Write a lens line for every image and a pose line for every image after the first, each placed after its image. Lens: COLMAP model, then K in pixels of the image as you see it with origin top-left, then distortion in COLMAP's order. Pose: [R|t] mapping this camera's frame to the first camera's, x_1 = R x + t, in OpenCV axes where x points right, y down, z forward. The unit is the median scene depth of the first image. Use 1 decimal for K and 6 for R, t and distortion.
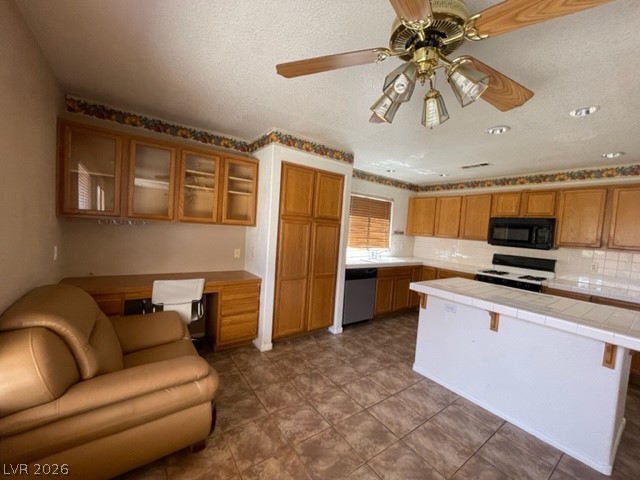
lens RADIAL K [[258.3, 0, 319.1], [0, 258.3, 240.6], [0, 0, 1]] dist [-0.000192, 0.001081]
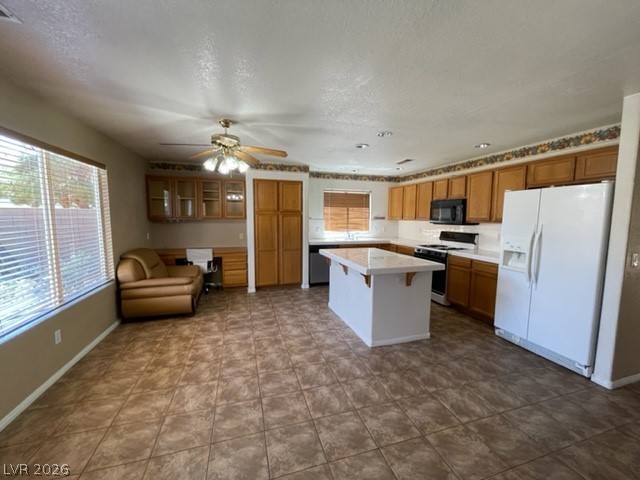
lens RADIAL K [[258.3, 0, 319.9], [0, 258.3, 240.1], [0, 0, 1]] dist [-0.000192, 0.001081]
pose [[0.945751, -0.028824, -0.323611, 0.689968], [0.038260, 0.999007, 0.022831, 0.055975], [0.322631, -0.033974, 0.945915, -0.390032]]
